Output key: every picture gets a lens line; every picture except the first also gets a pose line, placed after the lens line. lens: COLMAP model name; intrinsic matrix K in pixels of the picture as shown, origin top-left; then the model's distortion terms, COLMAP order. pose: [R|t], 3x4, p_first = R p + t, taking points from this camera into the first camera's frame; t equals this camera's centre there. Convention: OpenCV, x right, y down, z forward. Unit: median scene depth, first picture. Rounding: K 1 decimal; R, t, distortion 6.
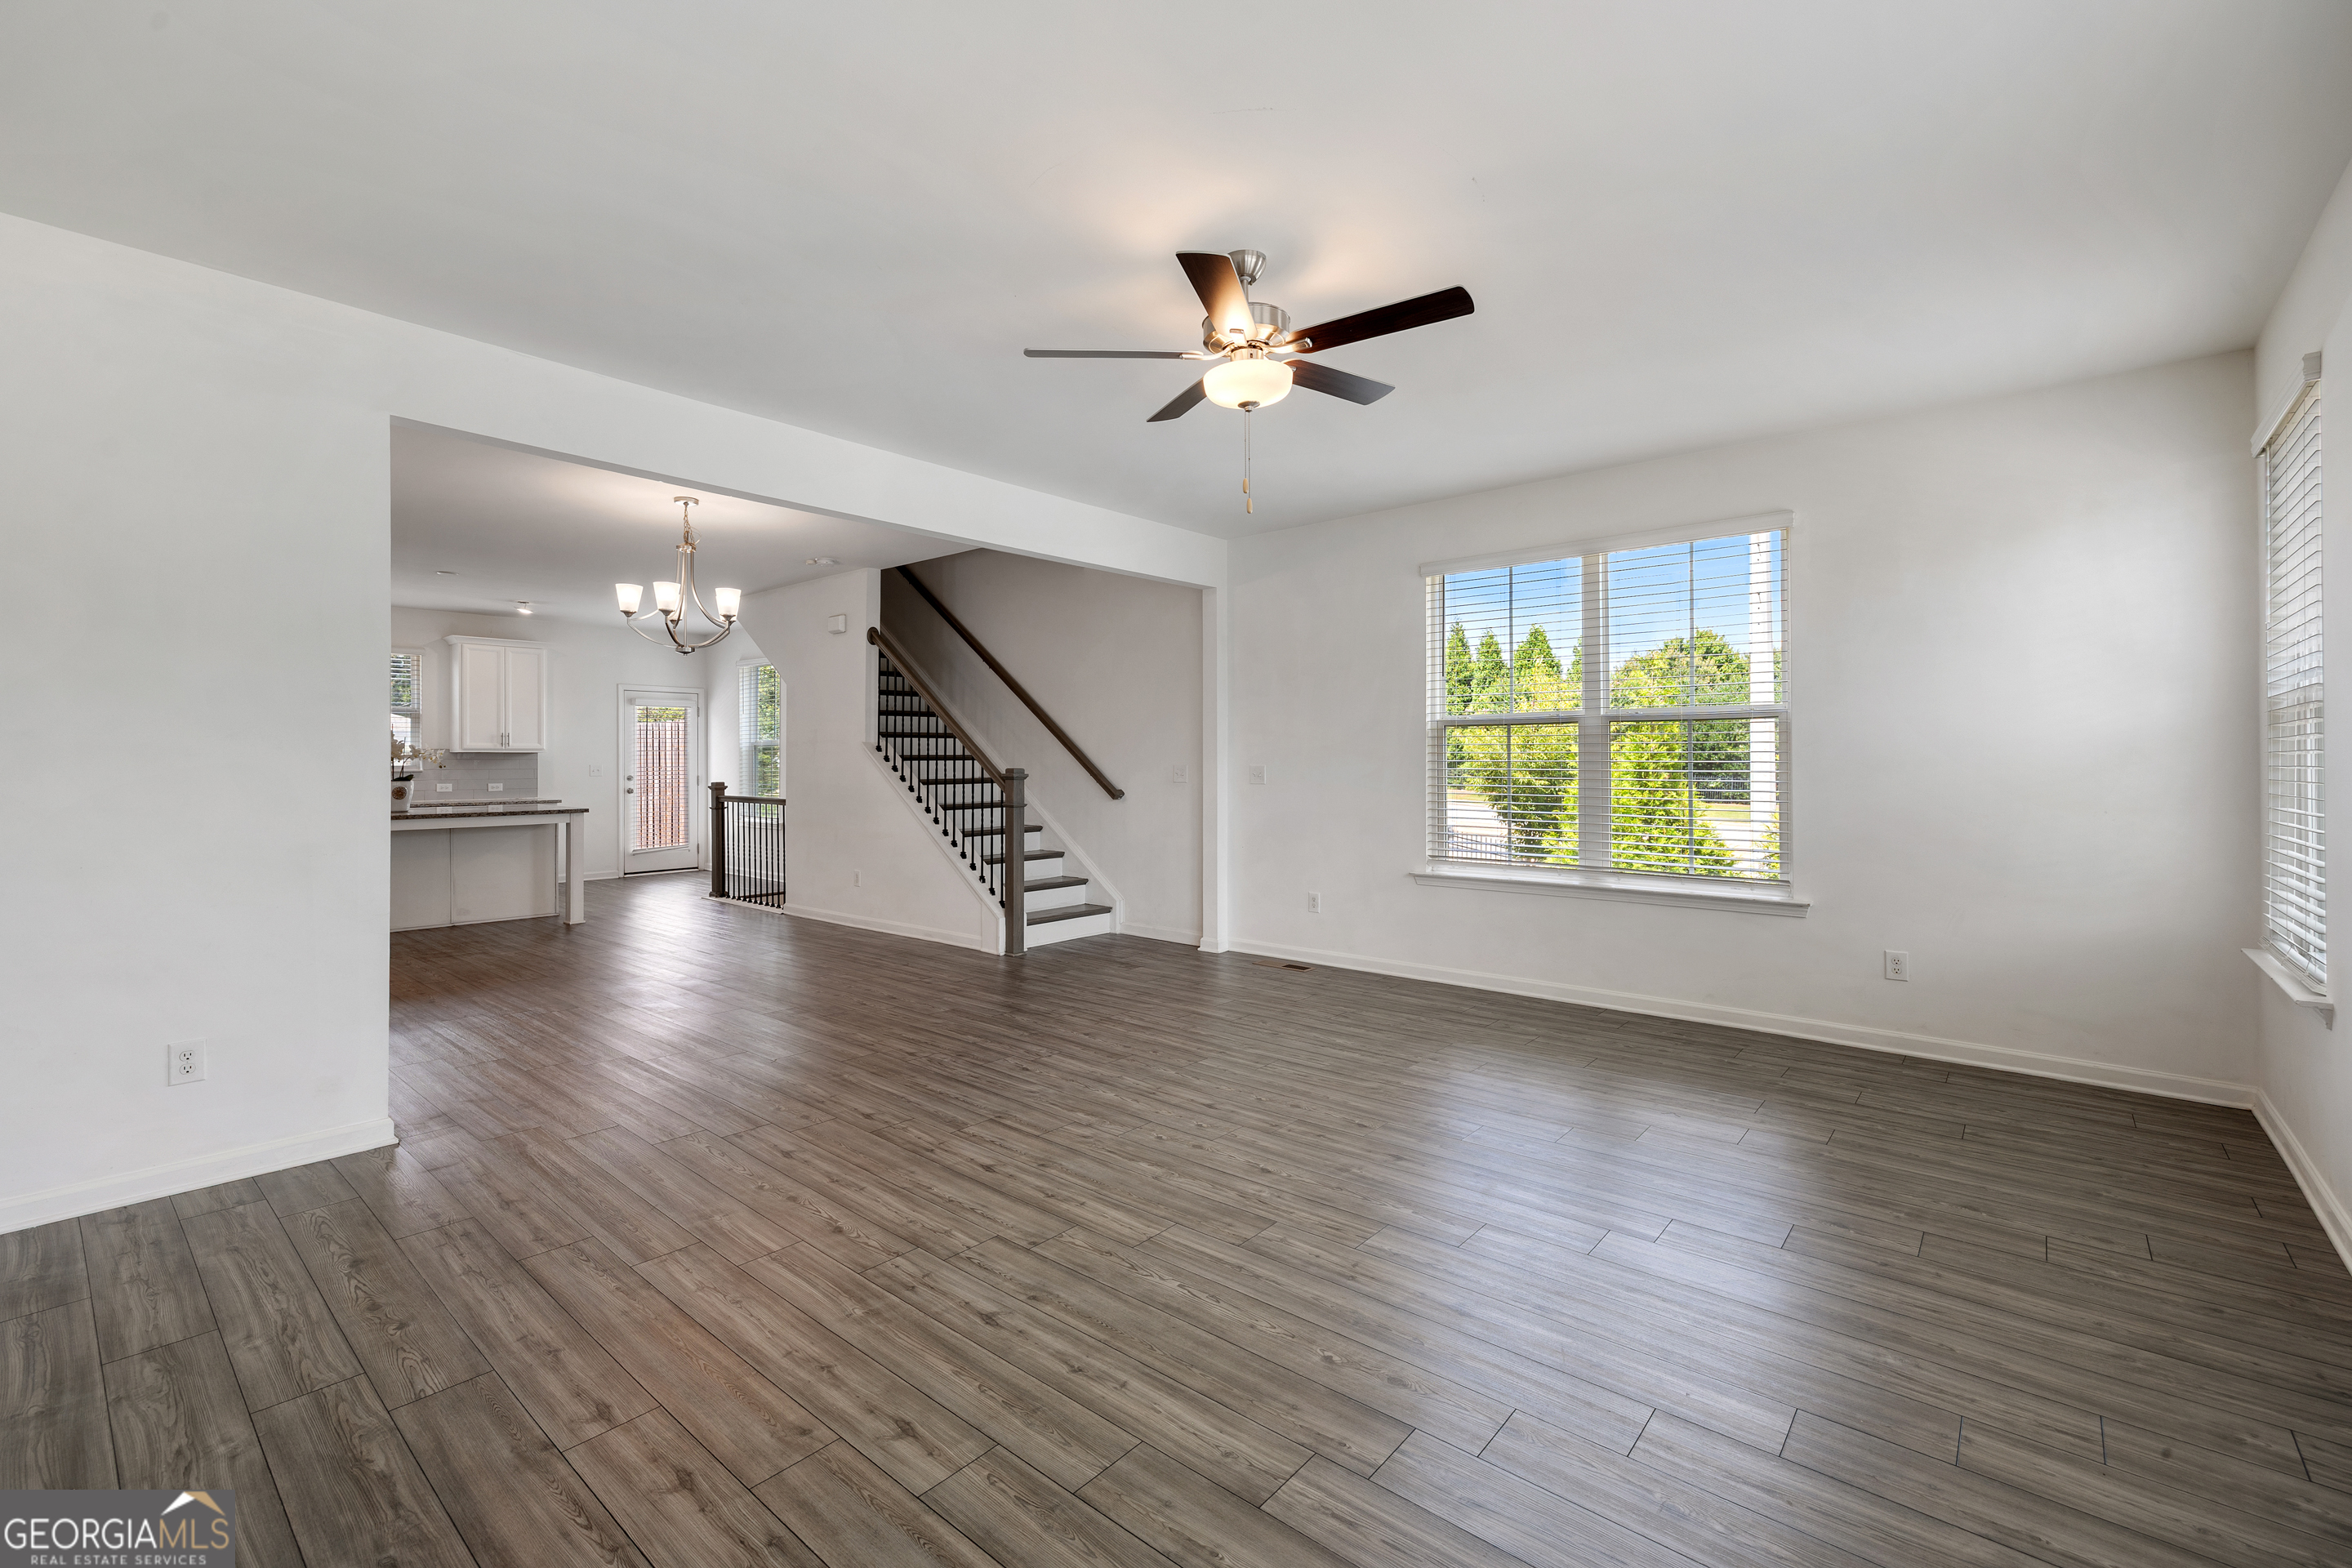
lens RADIAL K [[996.7, 0, 1175.7], [0, 996.7, 762.4], [0, 0, 1]] dist [0.001313, -0.000700]
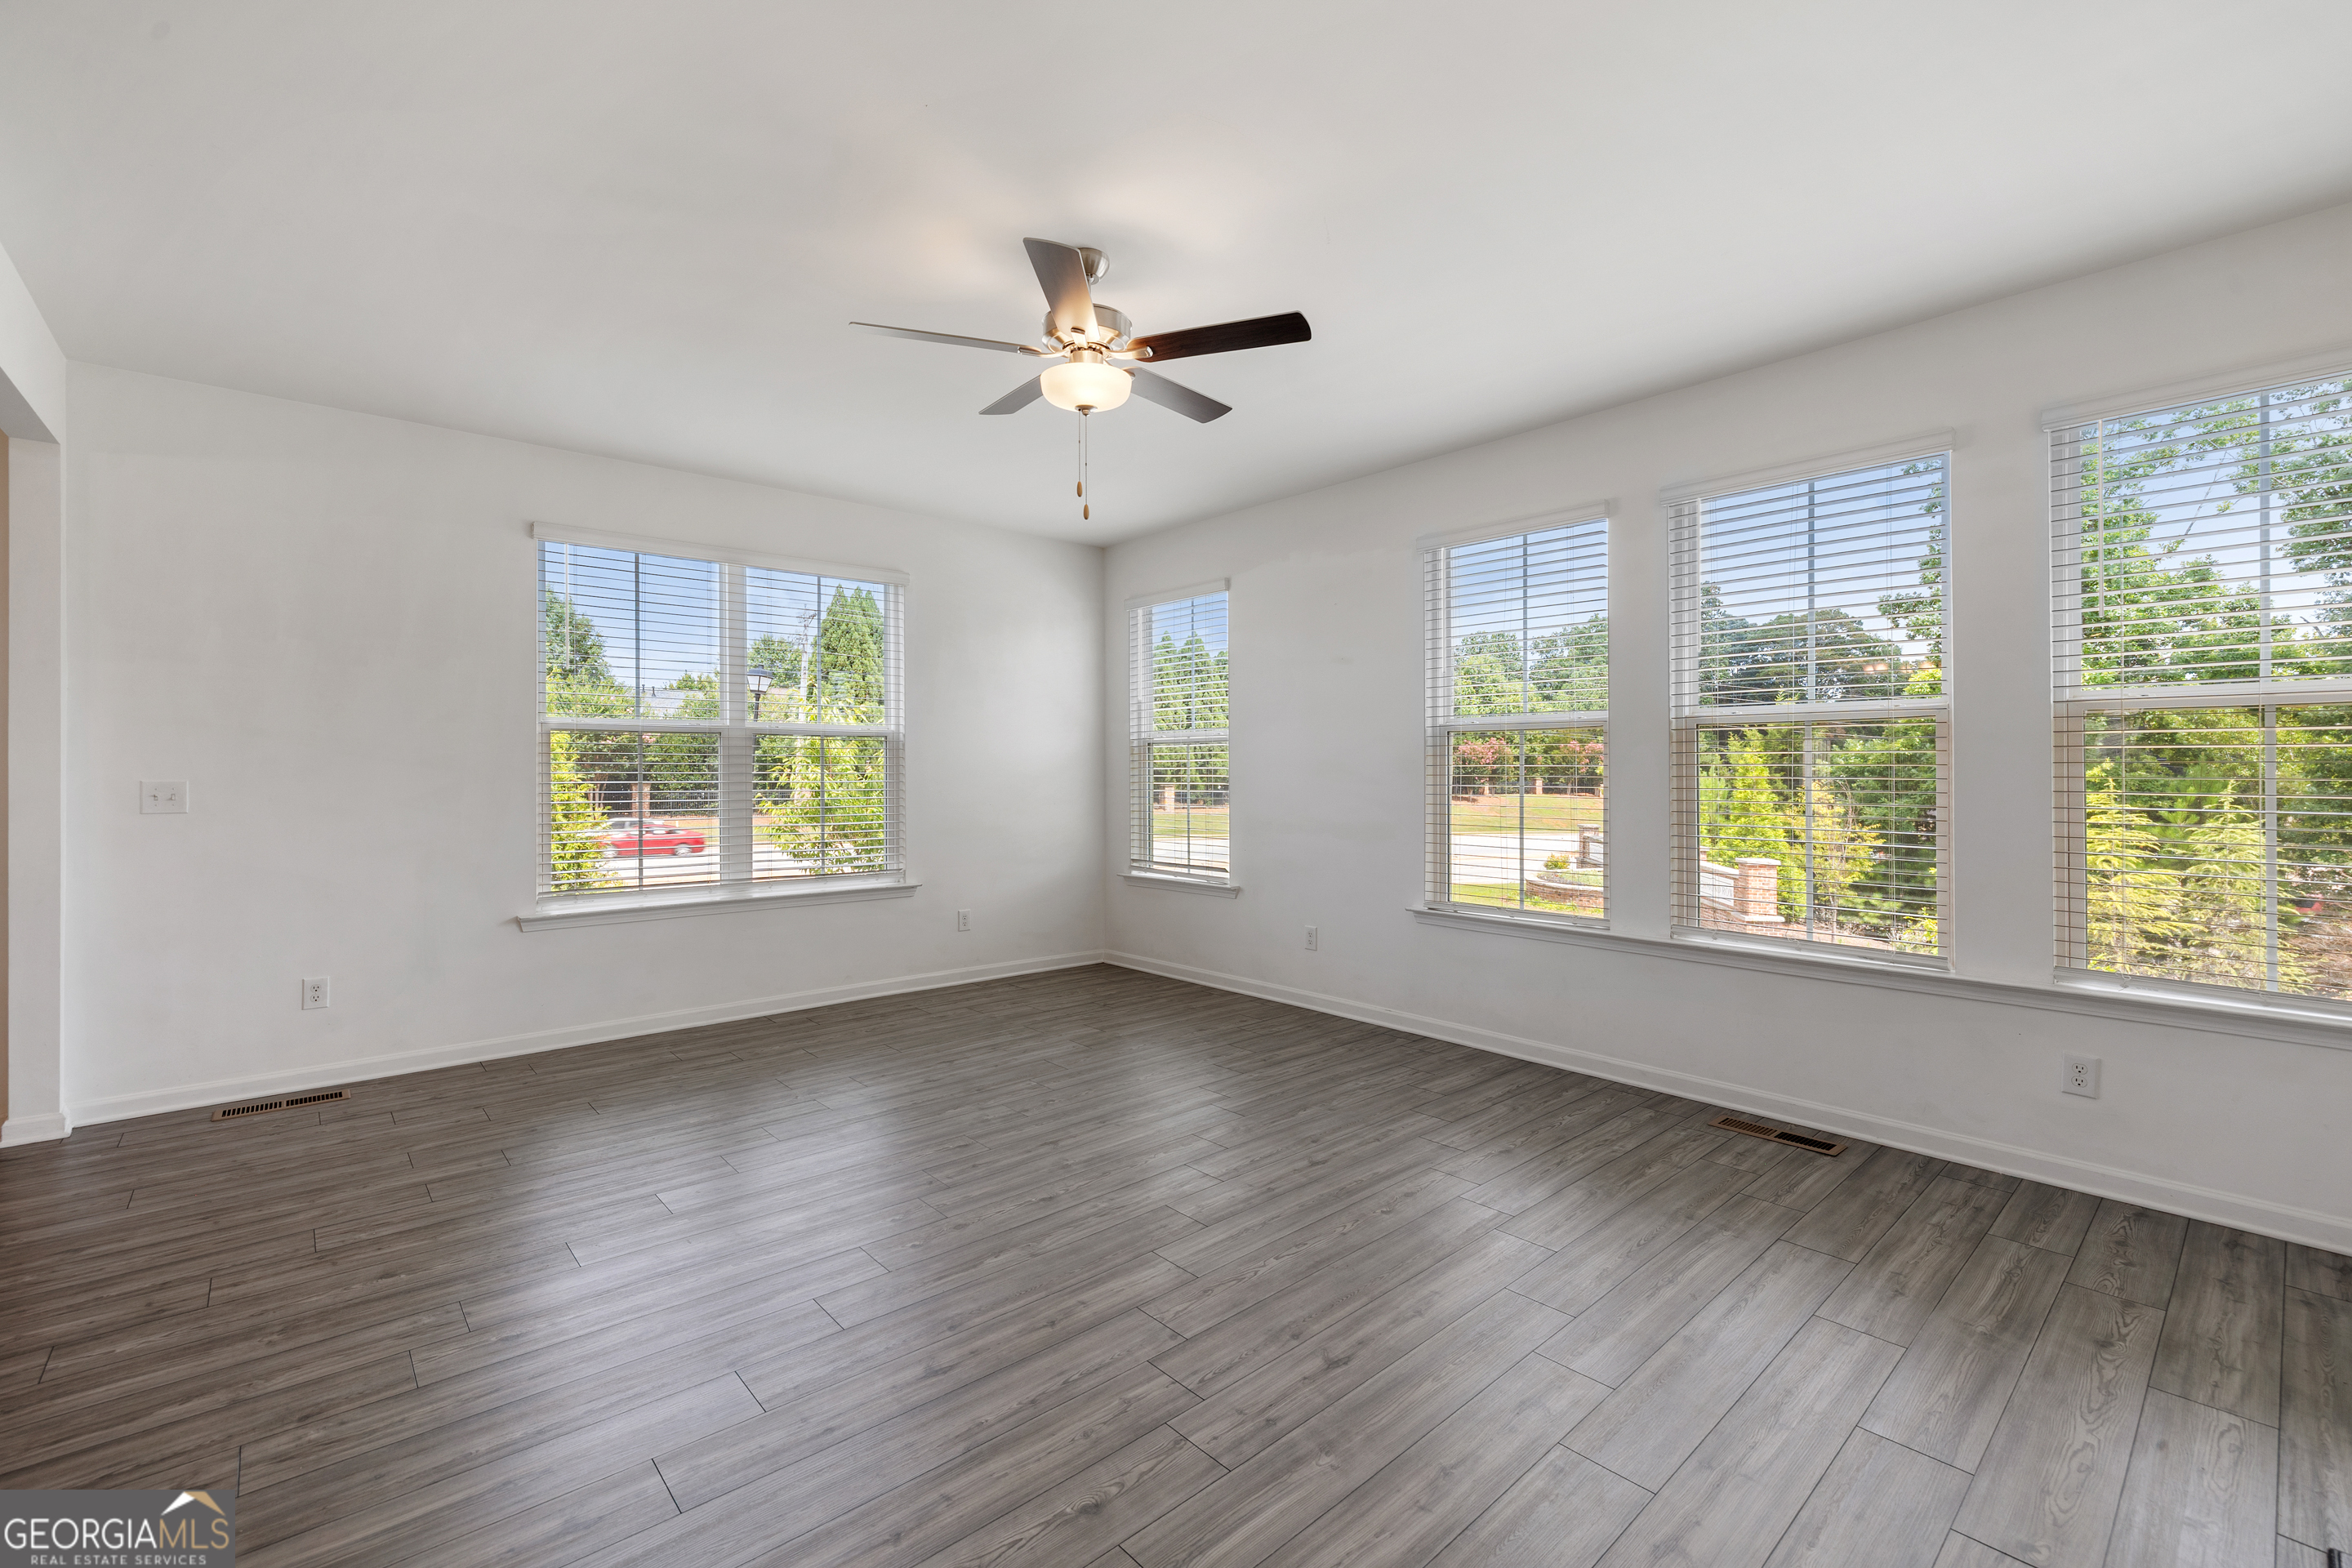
lens RADIAL K [[996.7, 0, 1141.8], [0, 996.7, 760.3], [0, 0, 1]] dist [0.001313, -0.000700]
pose [[0.149684, 0.012753, 0.988652, -0.835281], [0.003380, 0.999904, -0.013410, 0.001205], [-0.988728, 0.005349, 0.149627, 0.752382]]
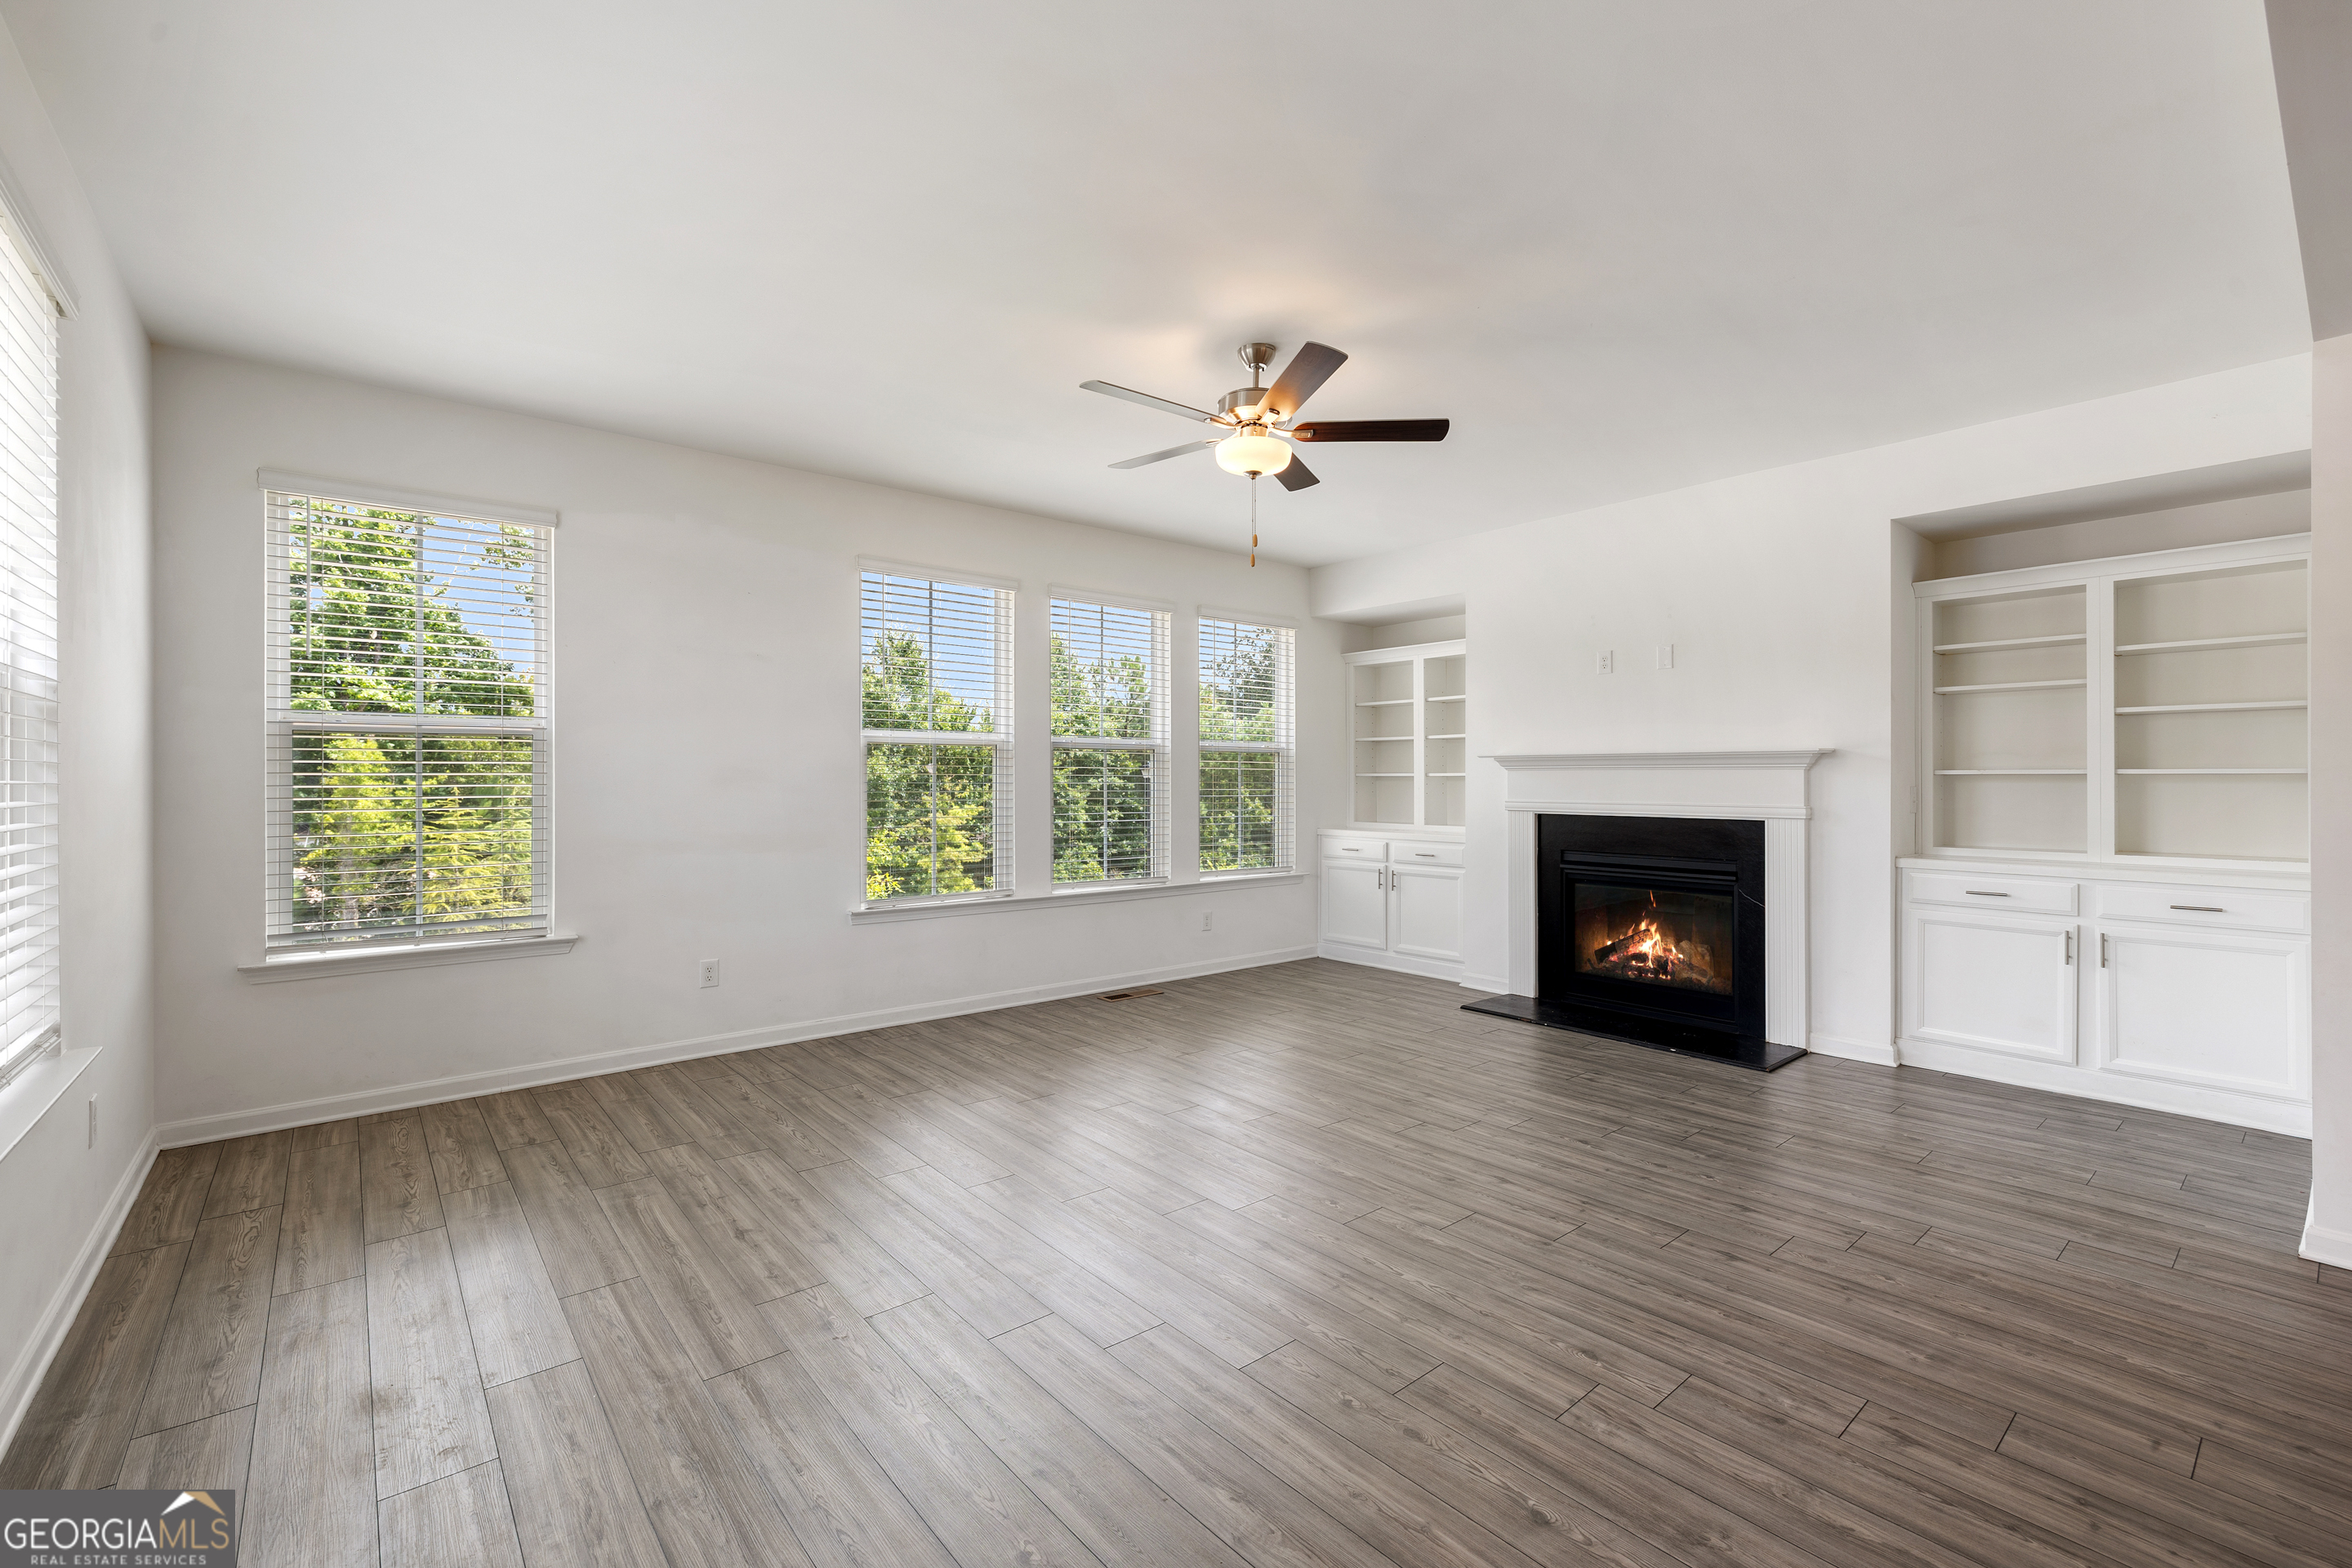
lens RADIAL K [[996.7, 0, 1173.0], [0, 996.7, 781.4], [0, 0, 1]] dist [0.001313, -0.000700]
pose [[-0.986046, 0.000007, 0.166475, -0.024790], [0.000724, 0.999991, 0.004244, -0.003912], [-0.166474, 0.004305, -0.986036, 2.039308]]
